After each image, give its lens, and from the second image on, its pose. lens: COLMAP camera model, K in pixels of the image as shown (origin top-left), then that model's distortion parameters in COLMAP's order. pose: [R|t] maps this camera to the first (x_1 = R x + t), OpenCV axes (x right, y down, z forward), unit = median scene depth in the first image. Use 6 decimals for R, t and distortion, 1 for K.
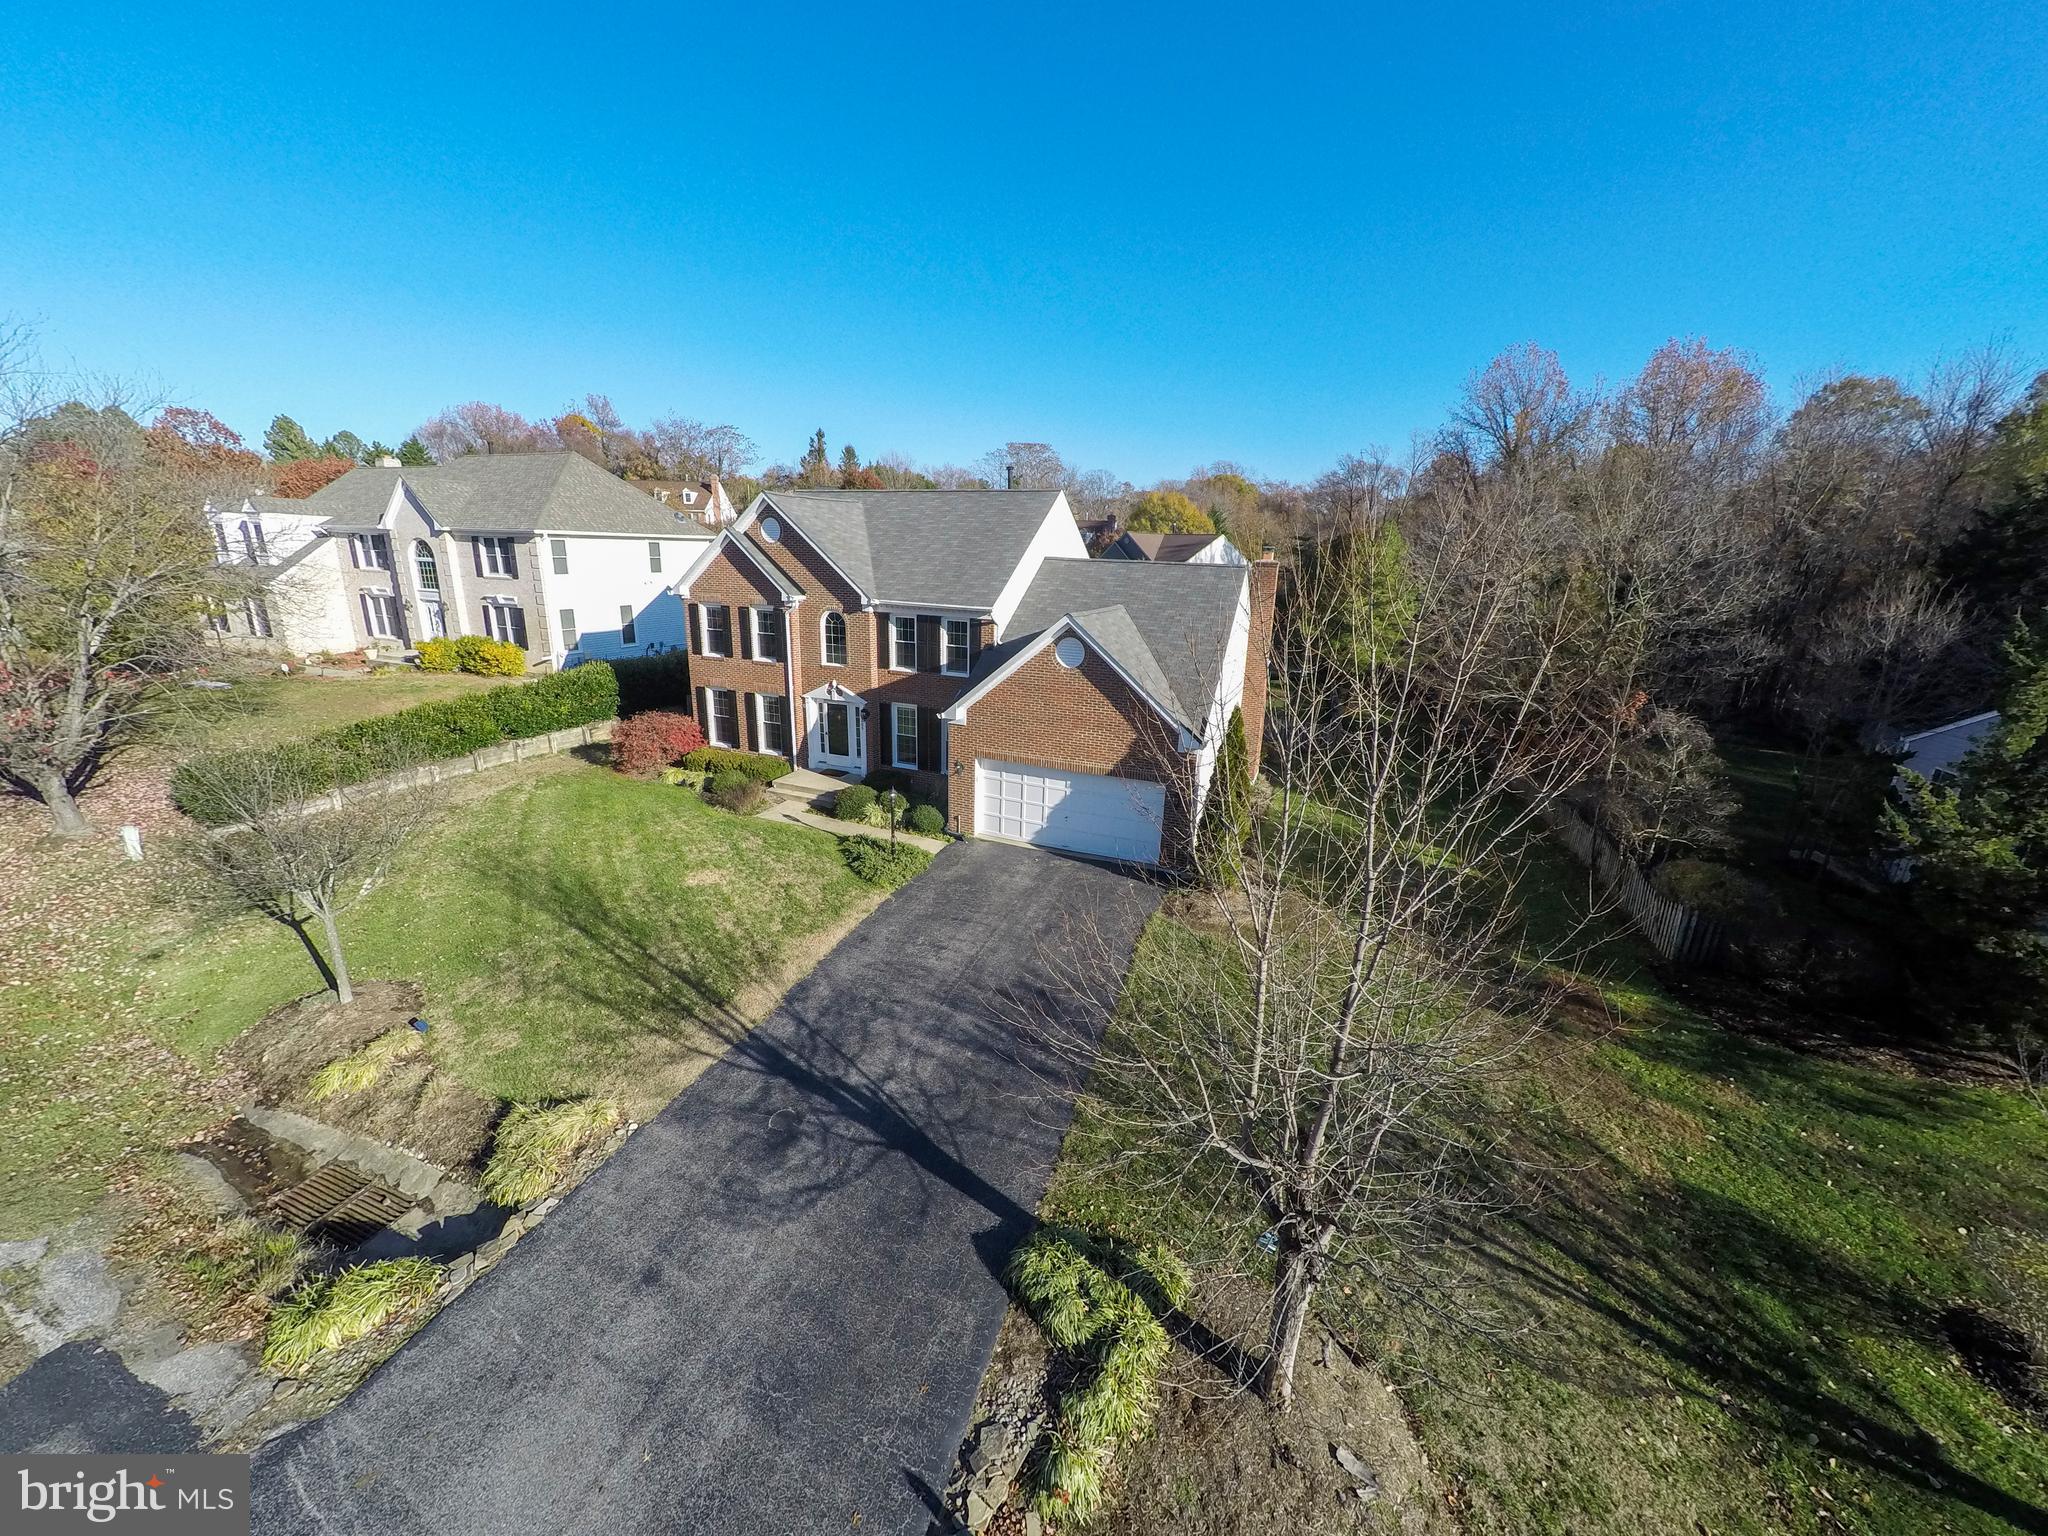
lens RADIAL K [[730.9, 0, 1024.0], [0, 730.9, 768.0], [0, 0, 1]] dist [-0.016905, 0.009286]
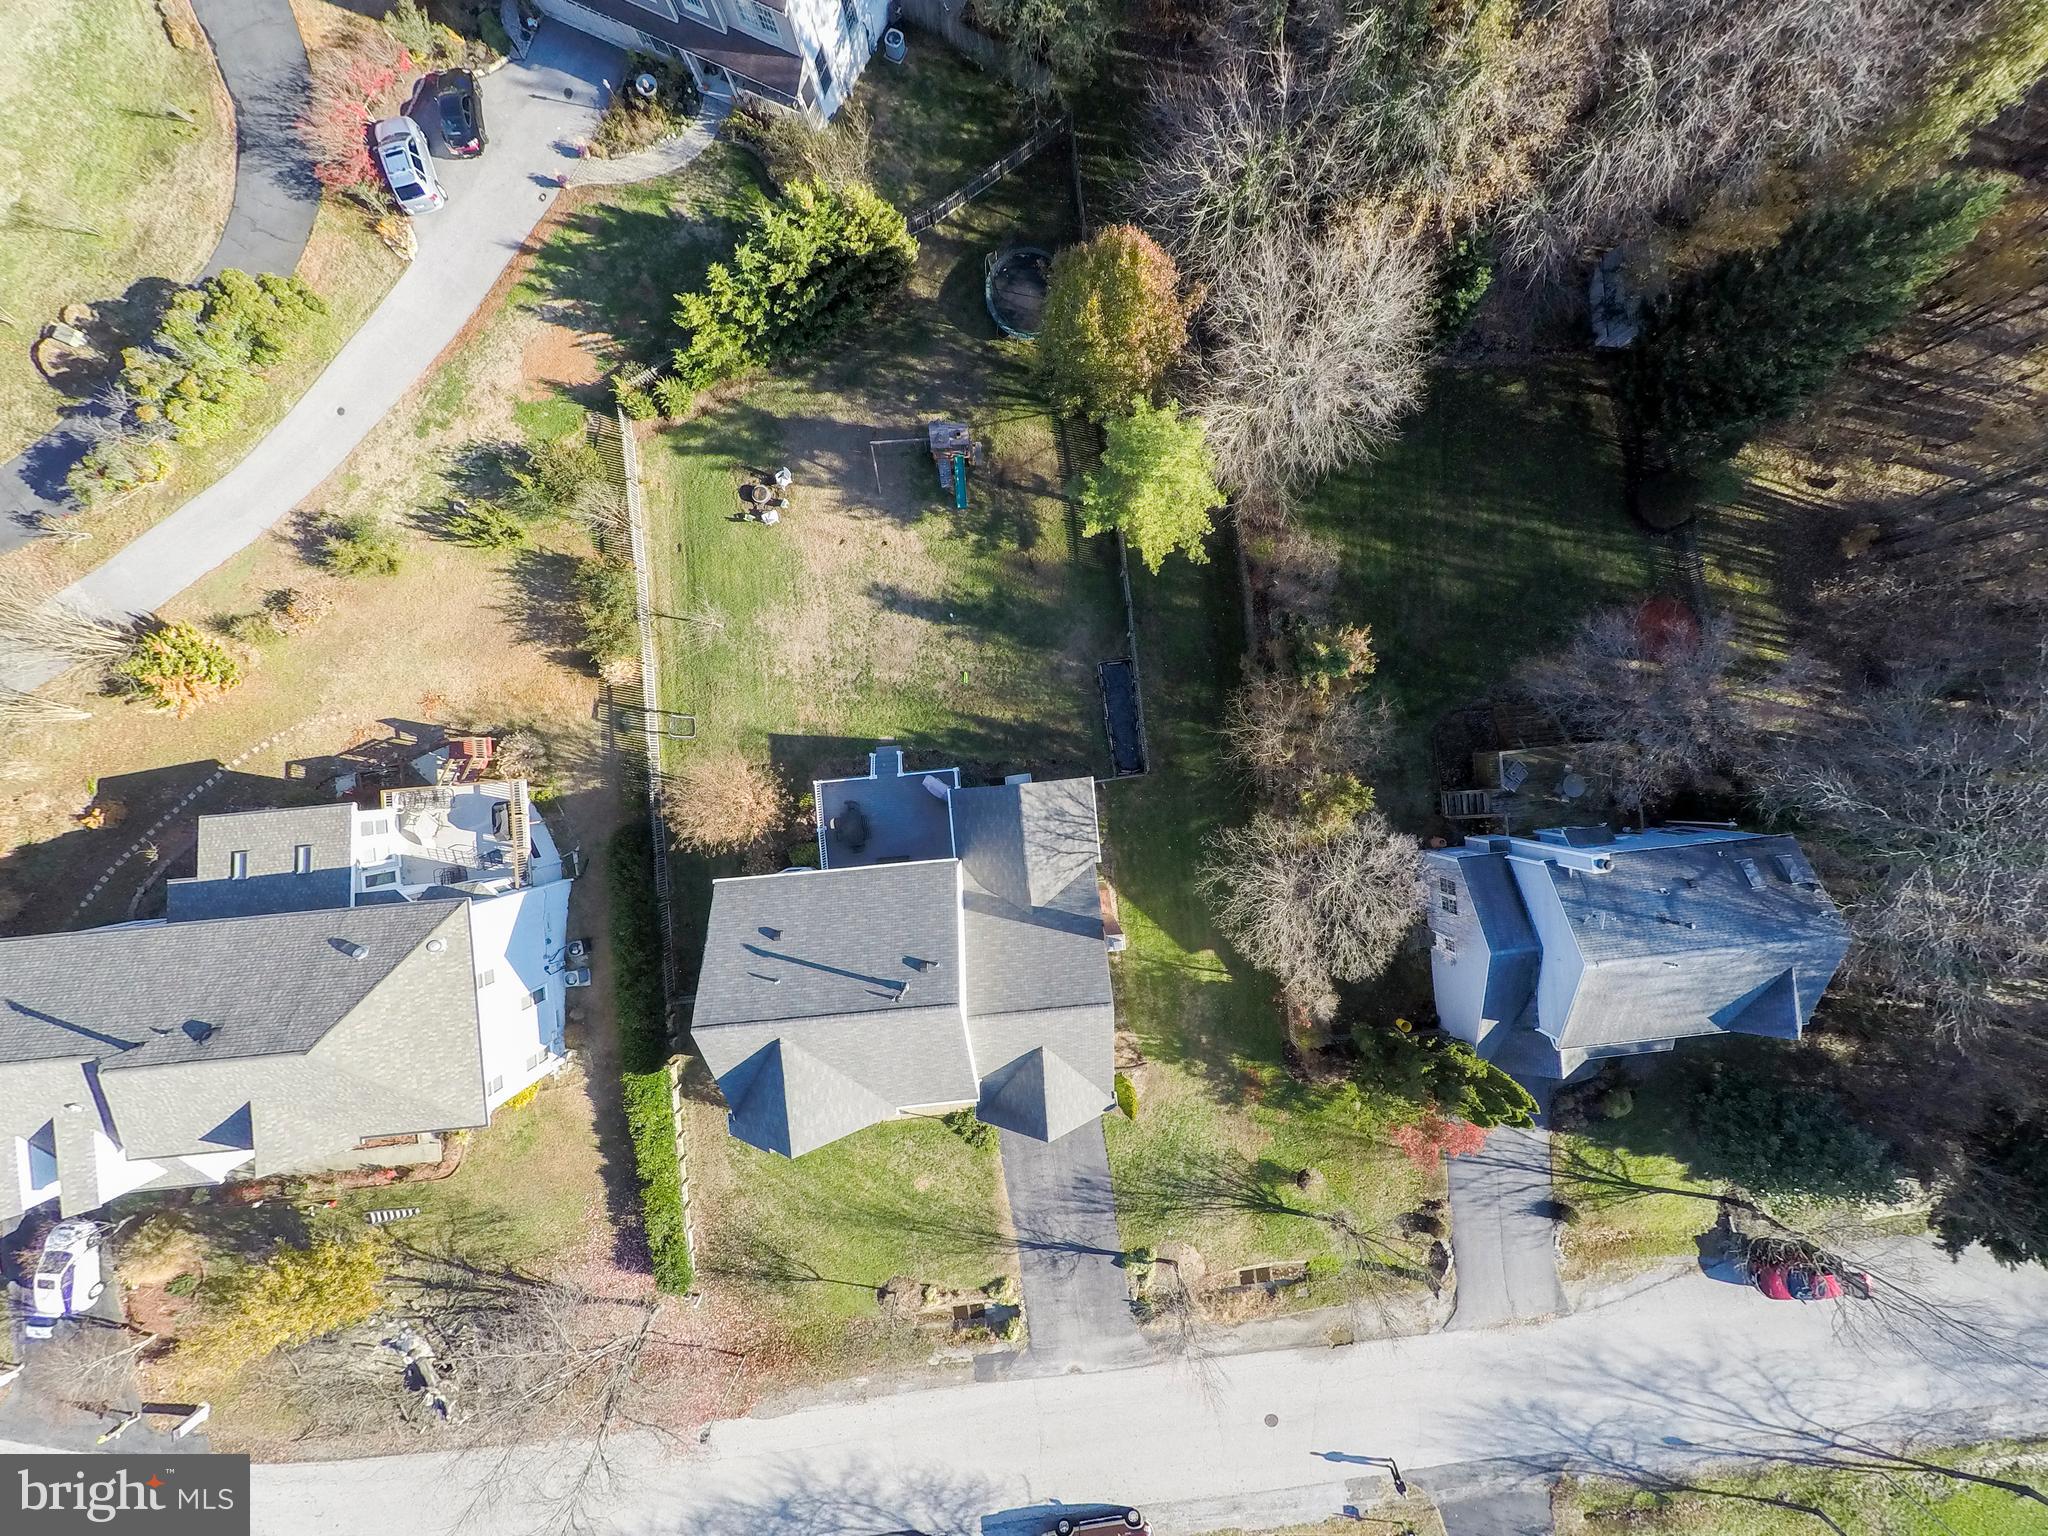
lens RADIAL K [[720.1, 0, 1024.0], [0, 720.1, 768.0], [0, 0, 1]] dist [-0.017458, 0.008817]
pose [[0.883061, -0.468200, -0.031500, 0.415134], [0.155734, 0.229078, 0.960870, -1.777217], [-0.442663, -0.853412, 0.275204, 1.060004]]
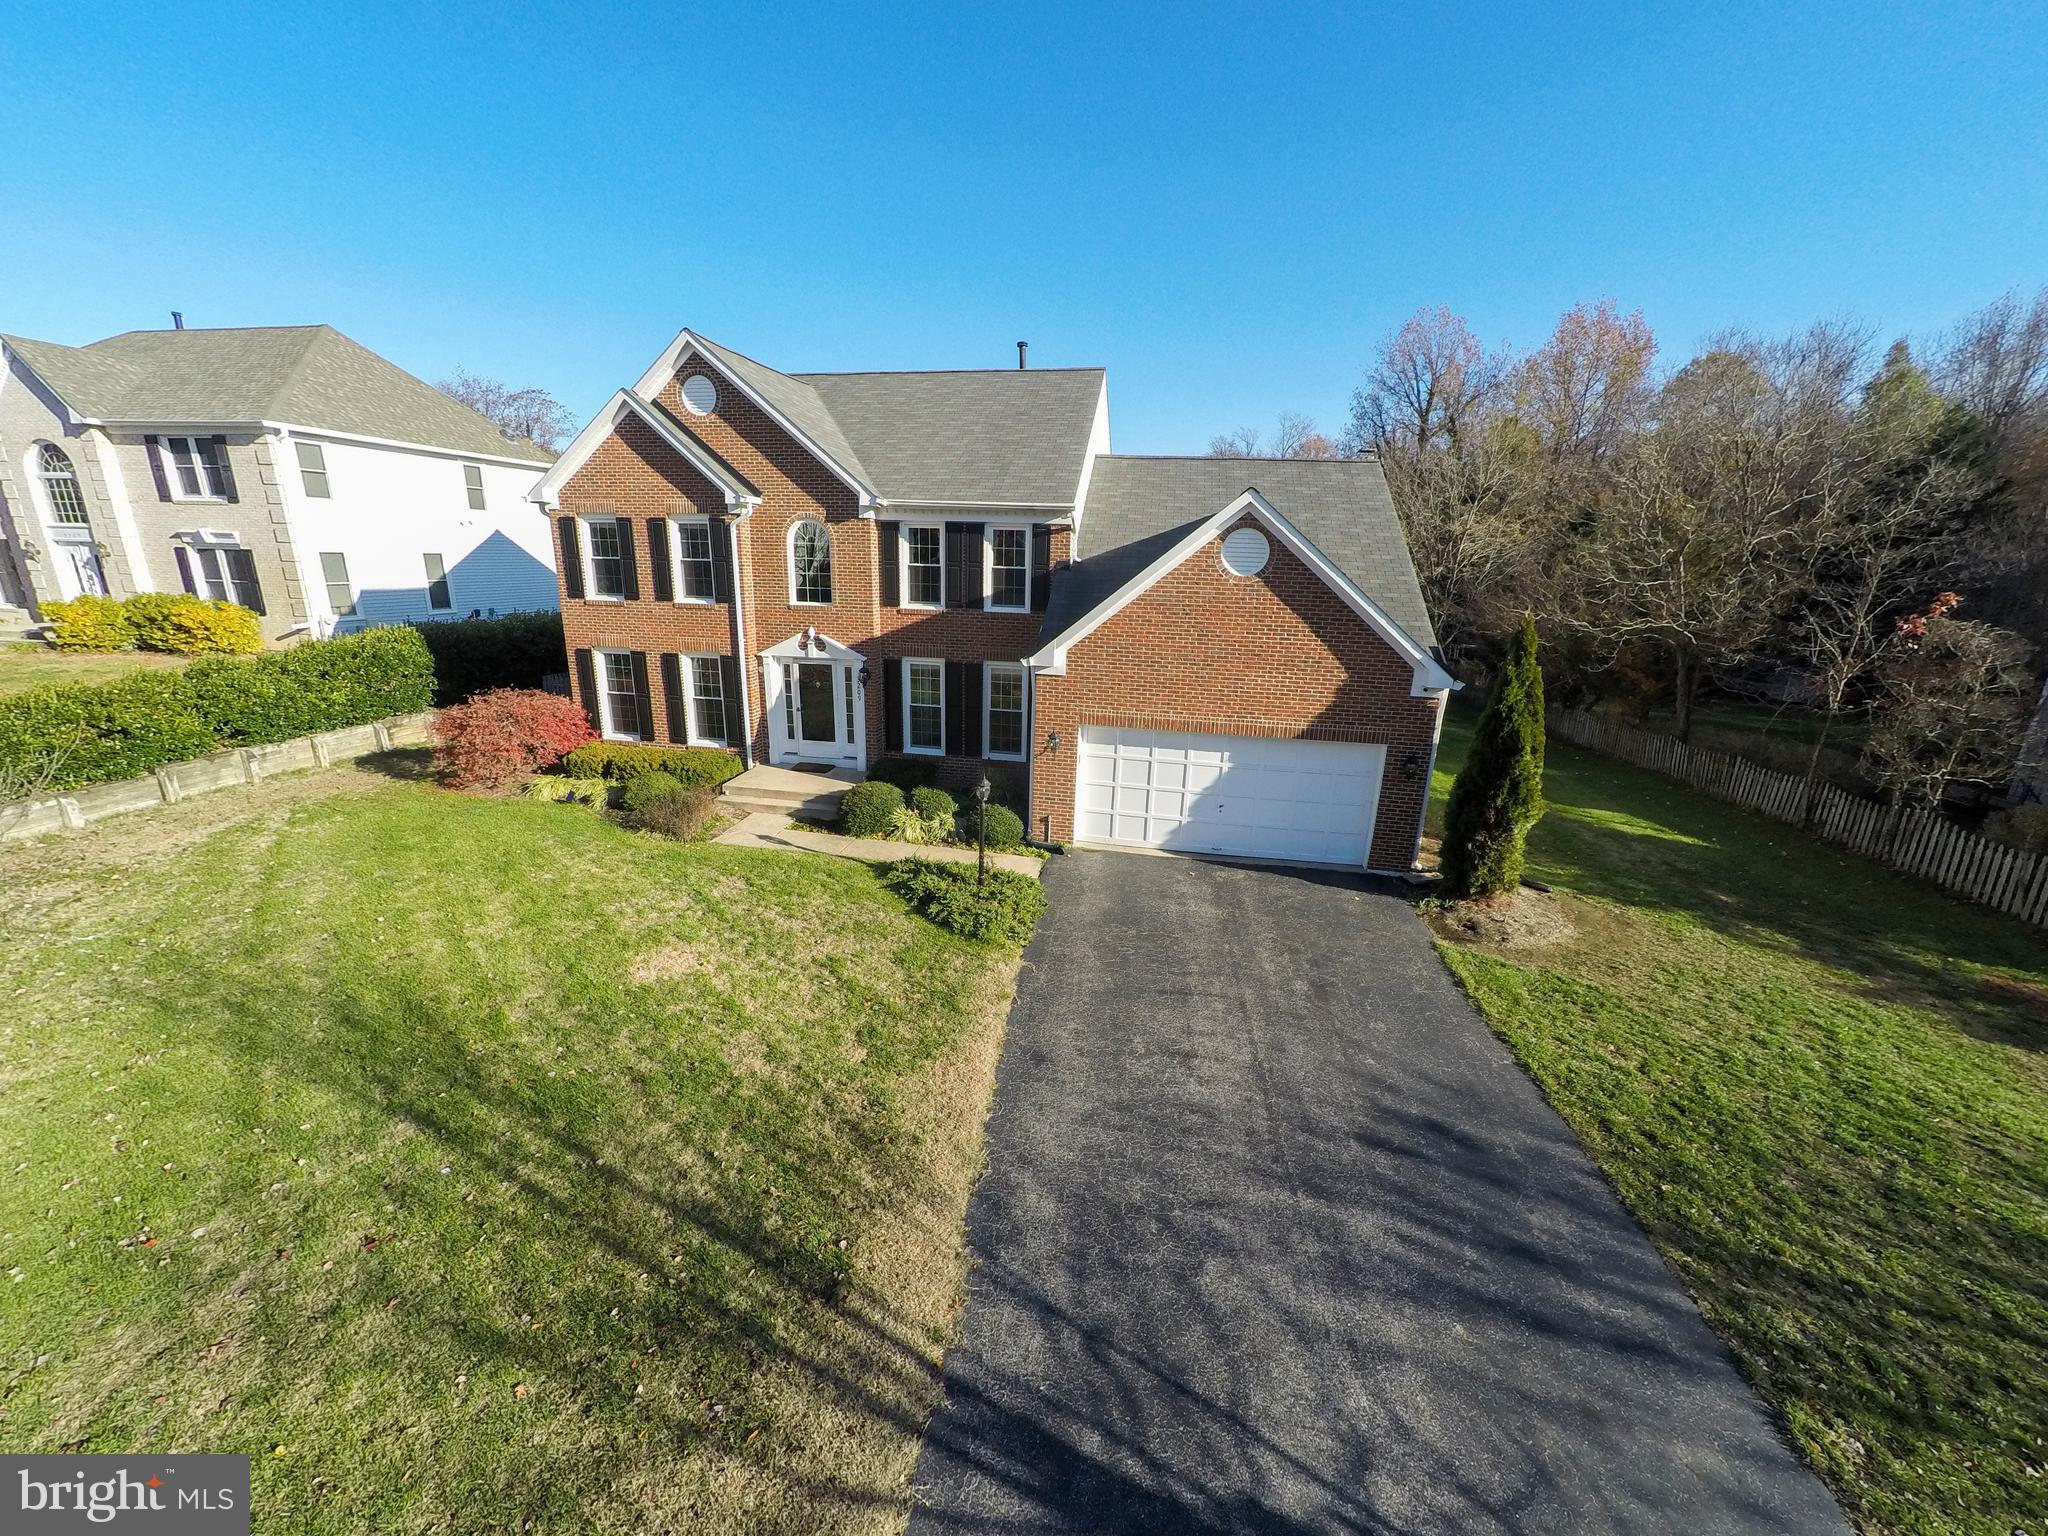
lens RADIAL K [[720.1, 0, 1024.0], [0, 720.1, 768.0], [0, 0, 1]] dist [-0.017458, 0.008817]
pose [[0.977853, -0.059912, 0.200533, -0.216793], [0.060049, 0.998181, 0.005404, 0.015478], [-0.200491, 0.006758, 0.979672, 0.332582]]
